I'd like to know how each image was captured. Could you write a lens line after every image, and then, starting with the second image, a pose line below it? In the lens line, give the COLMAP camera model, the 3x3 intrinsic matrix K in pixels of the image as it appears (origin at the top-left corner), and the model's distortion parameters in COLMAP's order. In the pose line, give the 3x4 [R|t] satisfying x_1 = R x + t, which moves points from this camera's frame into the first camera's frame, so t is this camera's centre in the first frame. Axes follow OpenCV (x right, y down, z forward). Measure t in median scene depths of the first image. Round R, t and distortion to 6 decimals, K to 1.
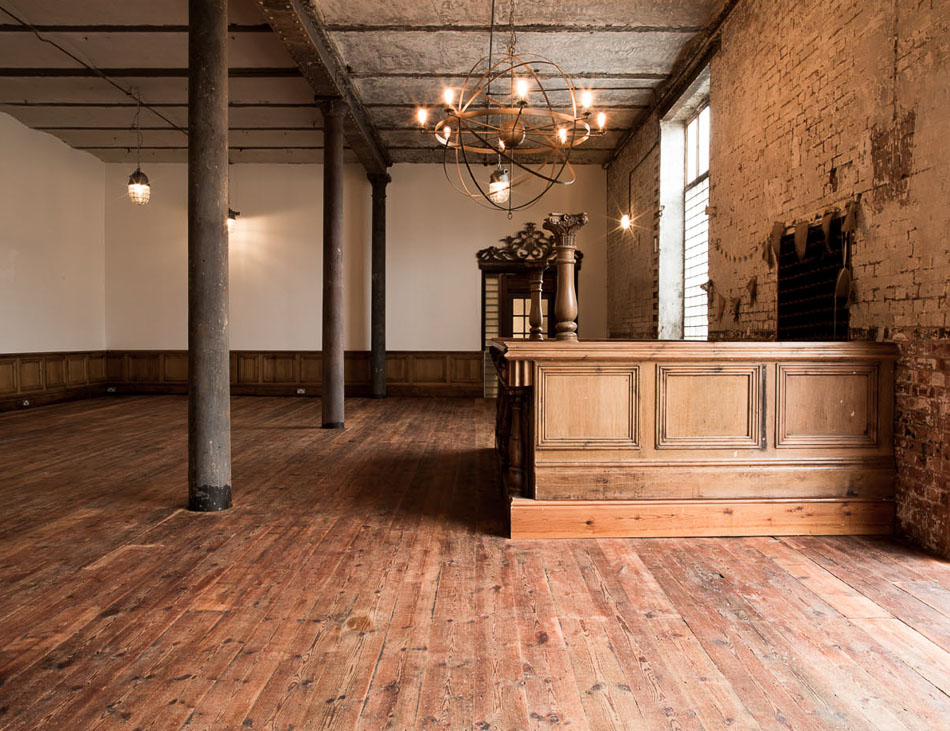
lens RADIAL K [[752.0, 0, 479.9], [0, 752.0, 364.1], [0, 0, 1]] dist [-0.060865, 0.061947]
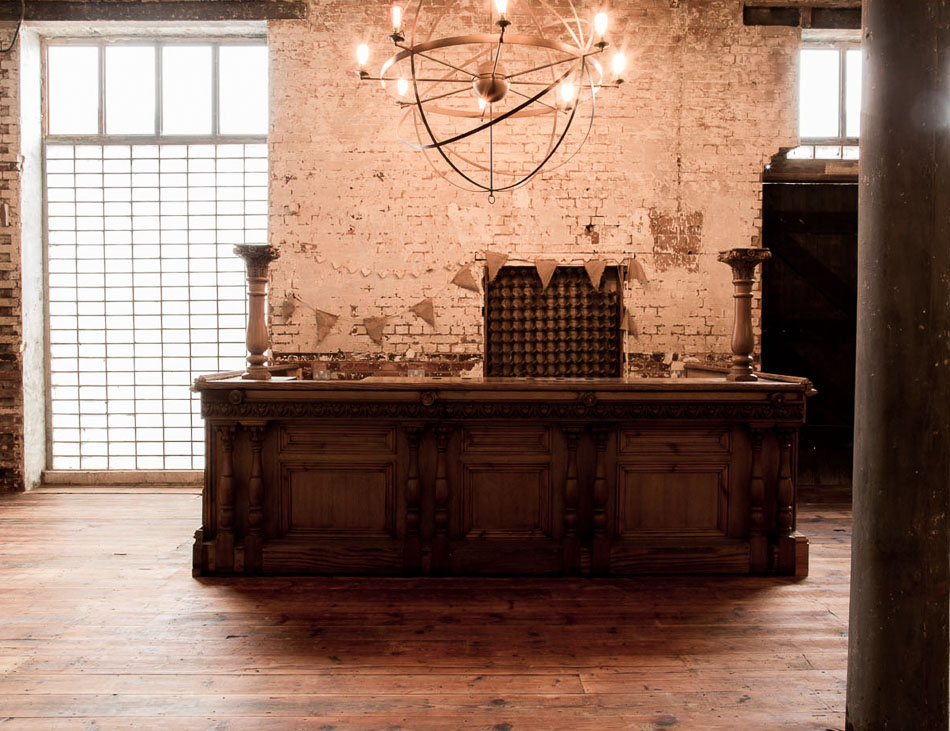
lens RADIAL K [[752.0, 0, 475.7], [0, 752.0, 361.0], [0, 0, 1]] dist [-0.060865, 0.061947]
pose [[-0.009390, -0.033238, 0.999403, -0.311078], [0.035583, 0.998803, 0.033552, -0.033348], [-0.999323, 0.035877, -0.008196, 0.480815]]
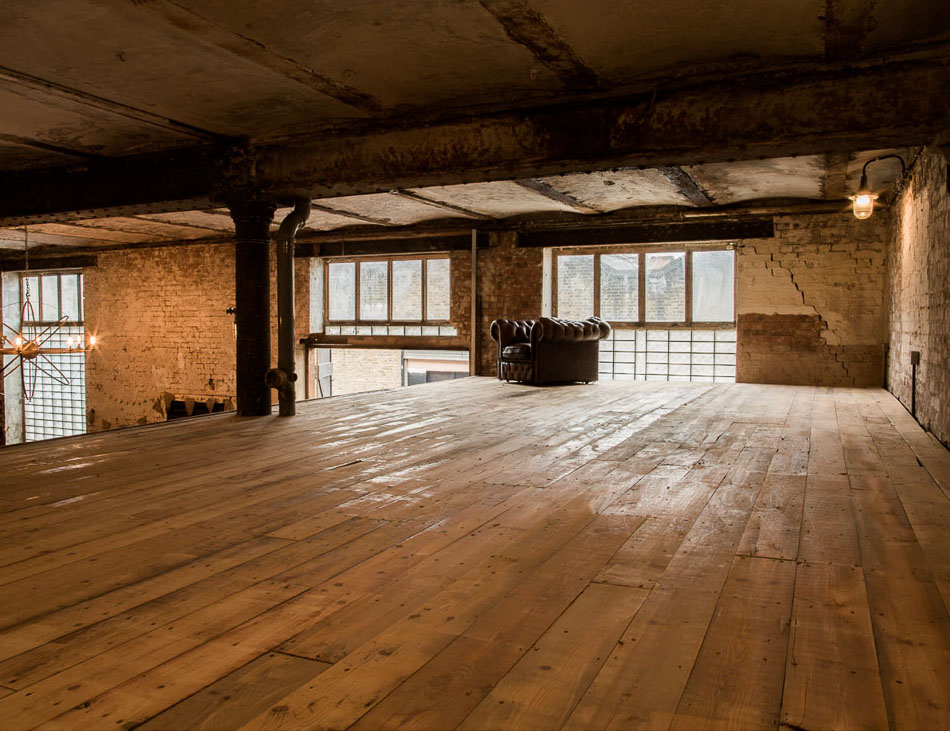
lens RADIAL K [[752.0, 0, 473.4], [0, 752.0, 360.9], [0, 0, 1]] dist [-0.060865, 0.061947]
pose [[0.428944, -0.048004, 0.902055, -0.452618], [0.032886, 0.998755, 0.037512, -0.147113], [-0.902732, 0.013574, 0.429989, -0.241707]]
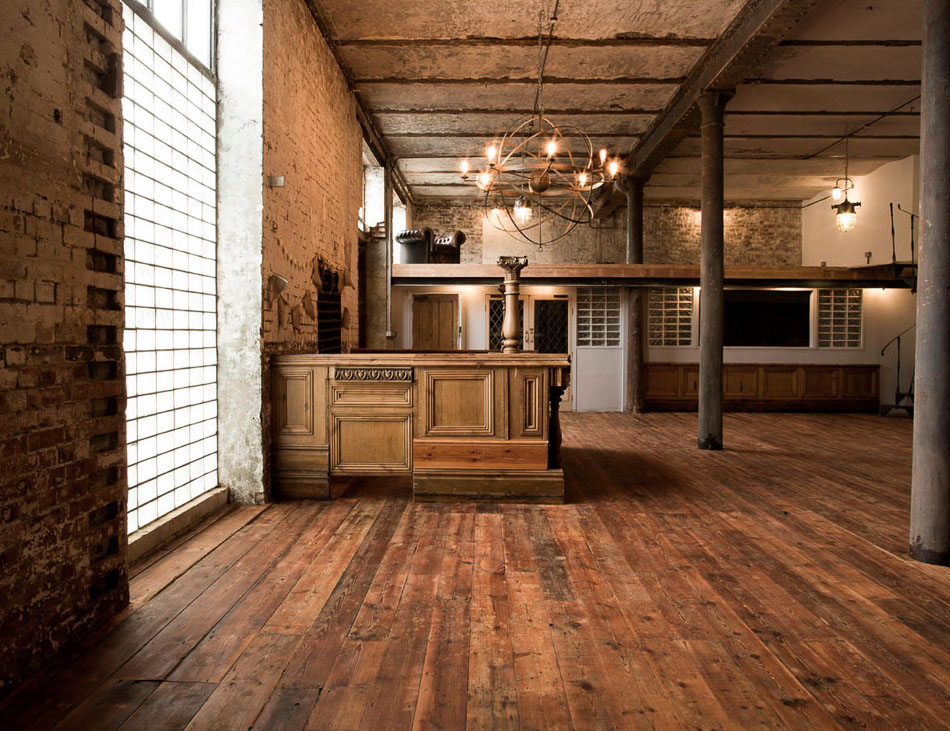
lens RADIAL K [[752.0, 0, 475.0], [0, 752.0, 362.6], [0, 0, 1]] dist [-0.060865, 0.061947]
pose [[-0.999775, -0.009007, 0.019216, 0.056726], [-0.007712, 0.997762, 0.066426, -0.044924], [-0.019771, 0.066262, -0.997606, 1.038983]]
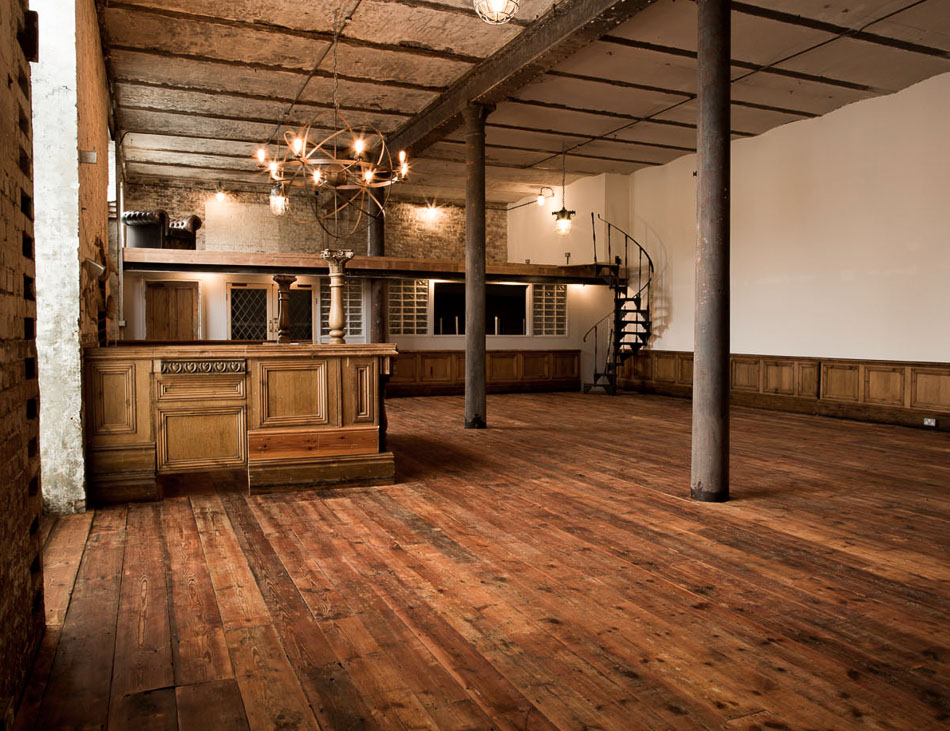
lens RADIAL K [[752.0, 0, 474.0], [0, 752.0, 361.2], [0, 0, 1]] dist [-0.060865, 0.061947]
pose [[-0.918643, 0.010309, -0.394953, 0.151490], [-0.020636, 0.997043, 0.074021, -0.046019], [0.394549, 0.076149, -0.915714, 1.048883]]
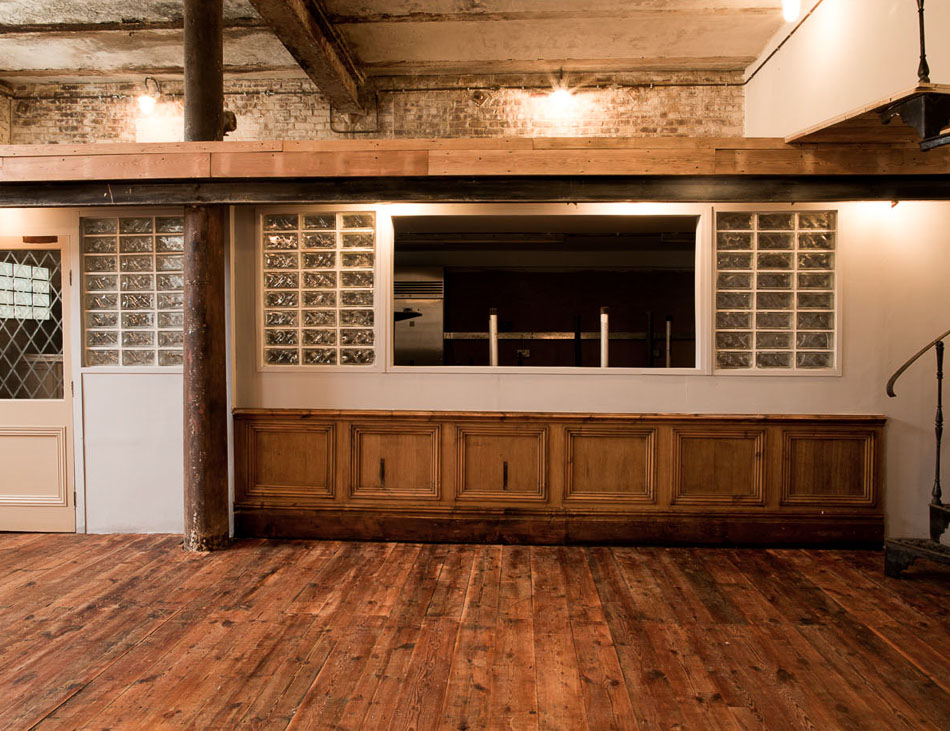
lens RADIAL K [[752.0, 0, 478.0], [0, 752.0, 364.9], [0, 0, 1]] dist [-0.060865, 0.061947]
pose [[-0.998357, -0.007937, 0.056740, -0.286586], [-0.003951, 0.997538, 0.070014, -0.030285], [-0.057156, 0.069675, -0.995931, 0.408907]]
